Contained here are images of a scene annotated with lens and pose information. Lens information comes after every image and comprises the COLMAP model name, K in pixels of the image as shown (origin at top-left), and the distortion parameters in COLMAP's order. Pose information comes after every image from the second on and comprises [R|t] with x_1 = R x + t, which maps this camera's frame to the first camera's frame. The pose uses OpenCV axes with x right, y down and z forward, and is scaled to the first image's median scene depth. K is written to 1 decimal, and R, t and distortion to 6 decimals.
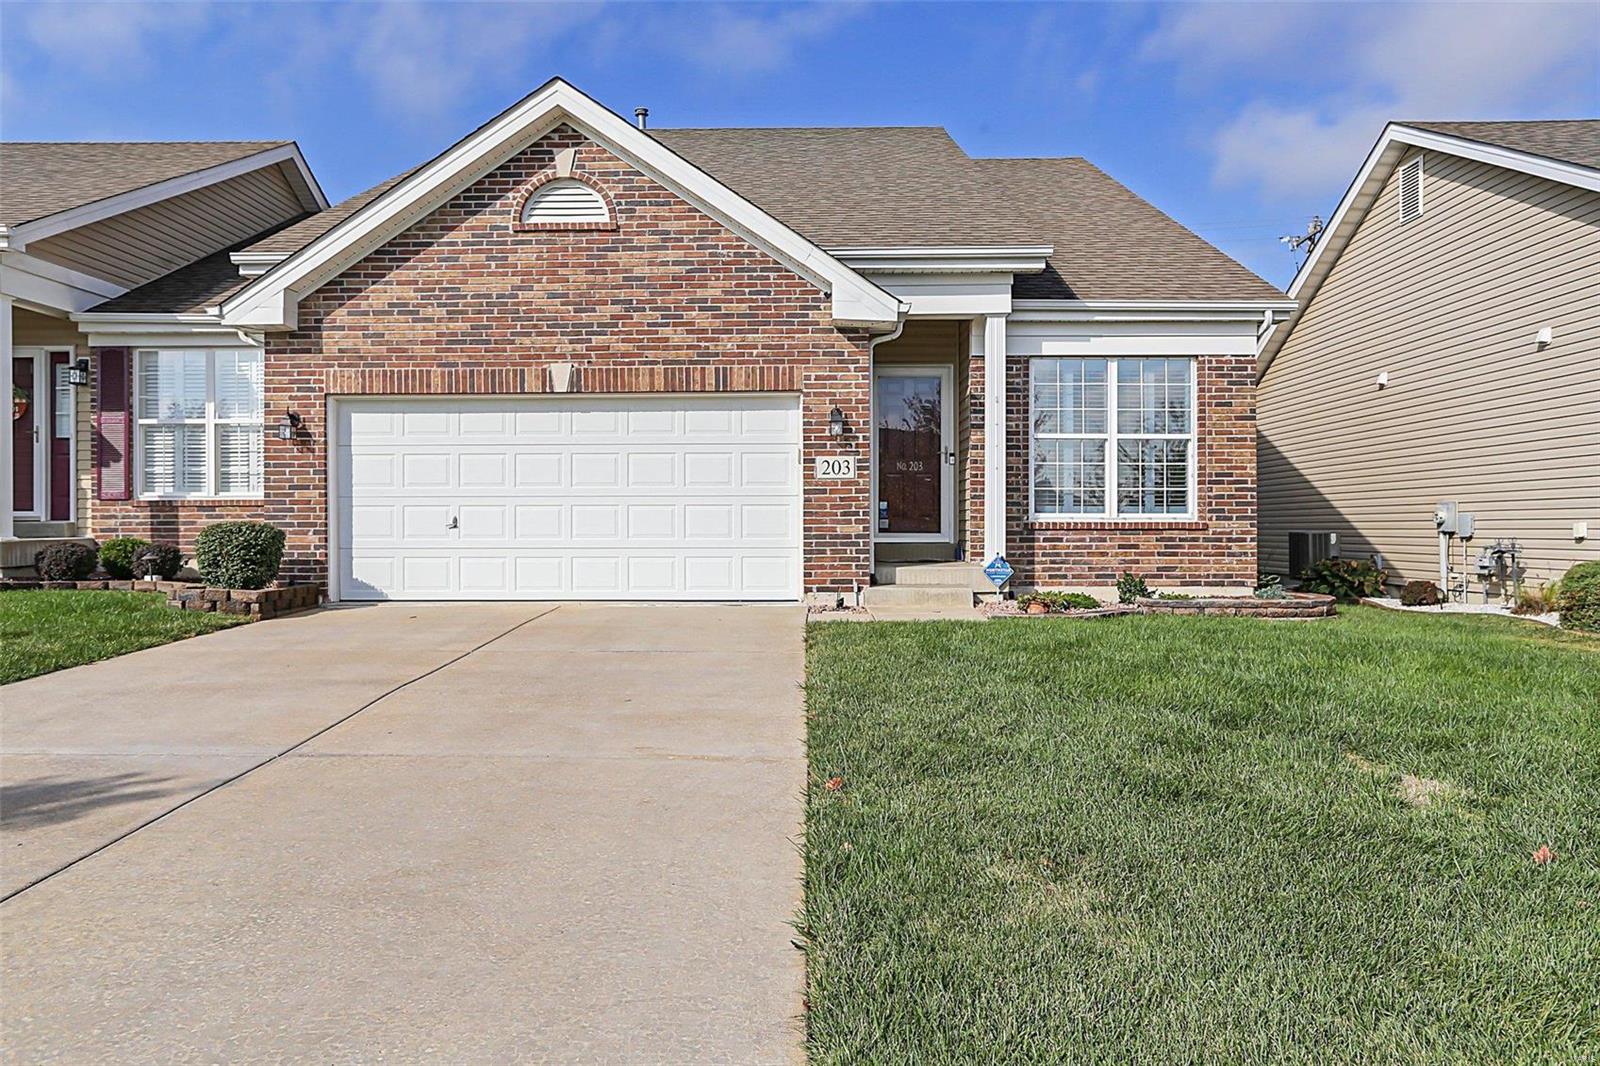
lens RADIAL K [[1108.8, 0, 800.0], [0, 1108.8, 533.0], [0, 0, 1]] dist [-0.001598, -0.000445]
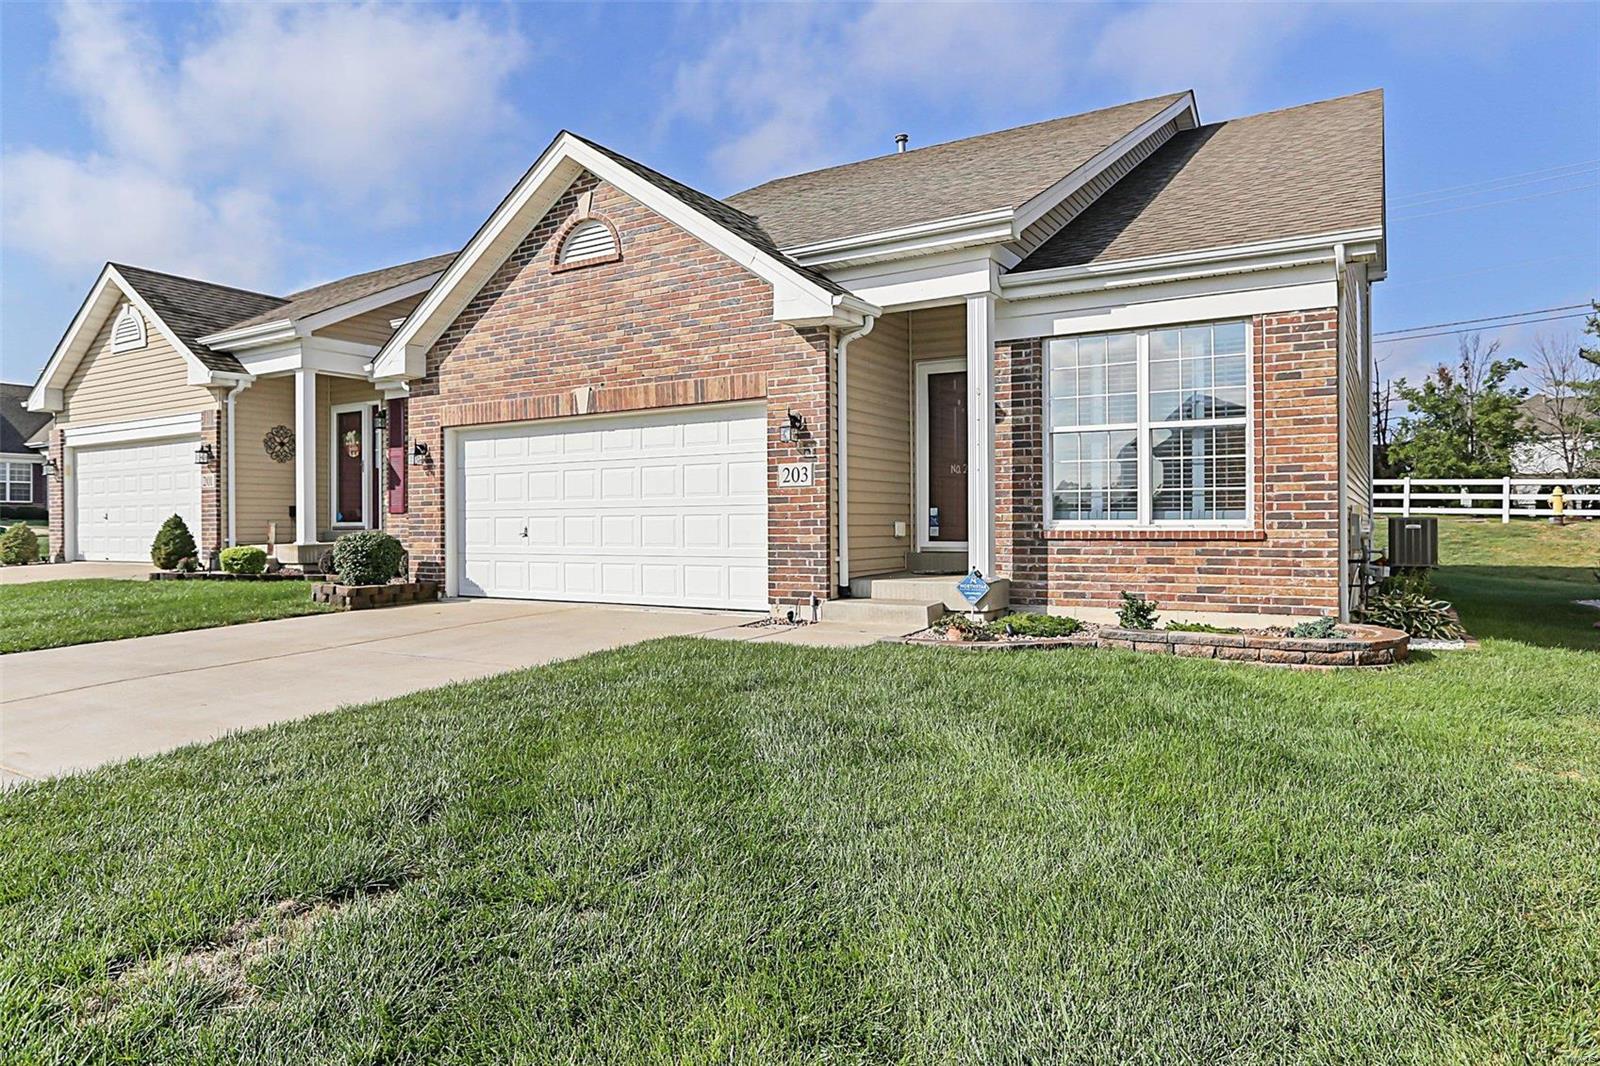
lens RADIAL K [[983.8, 0, 800.0], [0, 983.8, 533.0], [0, 0, 1]] dist [-0.017868, 0.000405]
pose [[0.861325, 0.000885, -0.508053, 0.463535], [0.000886, 0.999994, 0.003244, -0.011435], [0.508053, -0.003244, 0.861320, 0.265478]]
